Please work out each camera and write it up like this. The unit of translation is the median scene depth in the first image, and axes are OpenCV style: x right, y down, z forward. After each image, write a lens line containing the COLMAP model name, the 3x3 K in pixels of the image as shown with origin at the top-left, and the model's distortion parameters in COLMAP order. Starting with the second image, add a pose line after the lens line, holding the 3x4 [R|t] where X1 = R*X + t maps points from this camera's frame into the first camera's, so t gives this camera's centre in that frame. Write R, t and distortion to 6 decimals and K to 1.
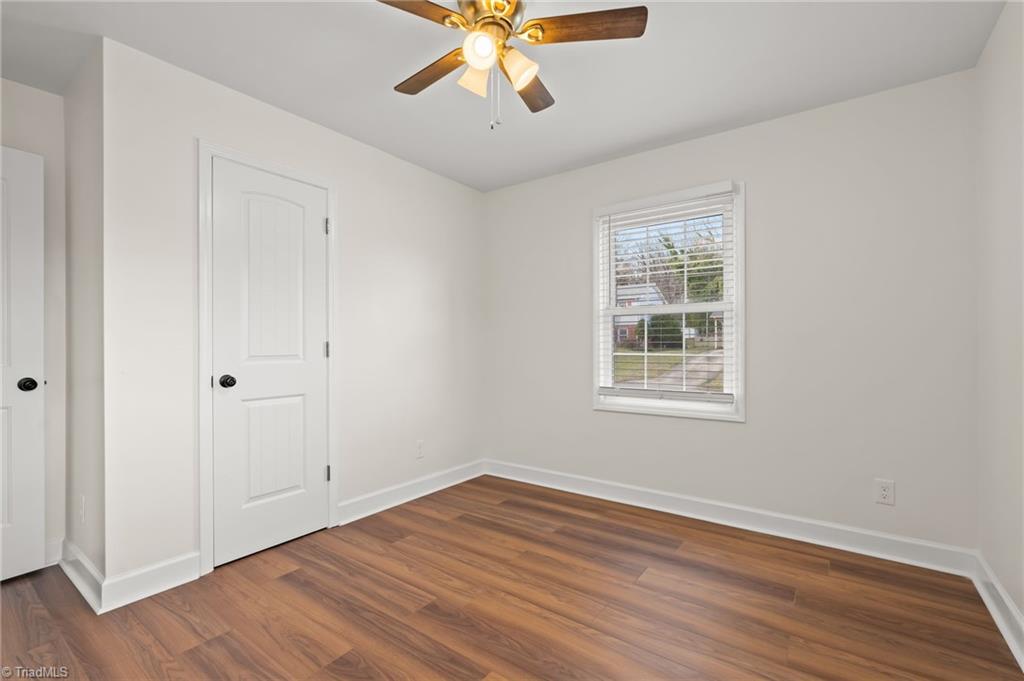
lens RADIAL K [[458.8, 0, 512.0], [0, 458.8, 340.5], [0, 0, 1]] dist [-0.002293, -0.000180]
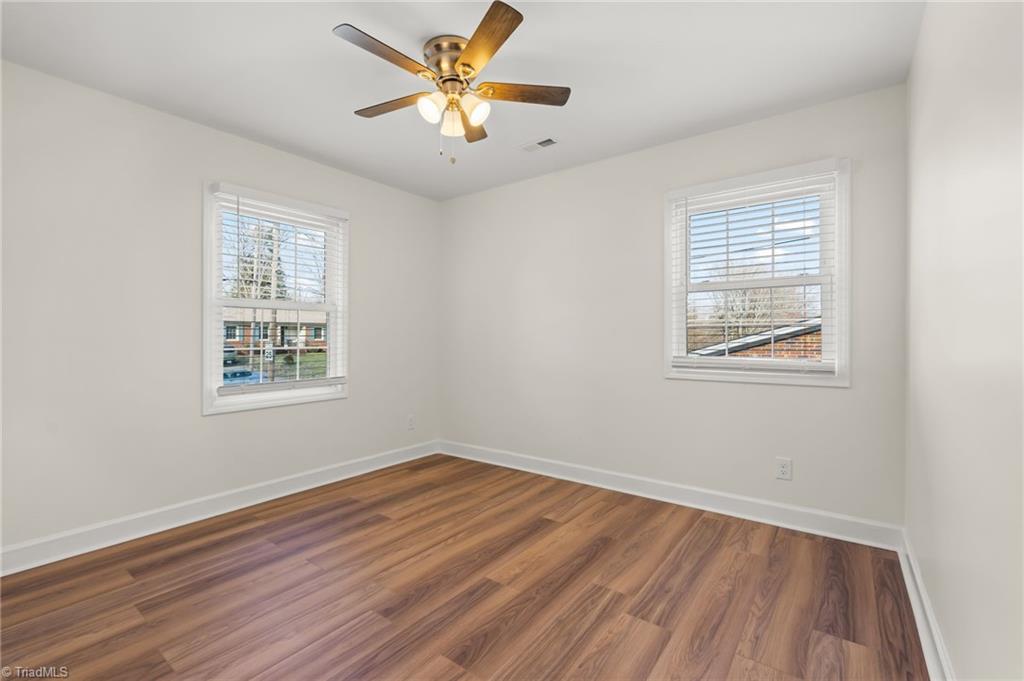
lens RADIAL K [[458.8, 0, 512.0], [0, 458.8, 340.5], [0, 0, 1]] dist [-0.002293, -0.000180]
pose [[-0.002886, -0.003521, 0.999990, -0.864953], [-0.005027, 0.999981, 0.003506, 0.009793], [-0.999983, -0.005016, -0.002903, 0.573103]]
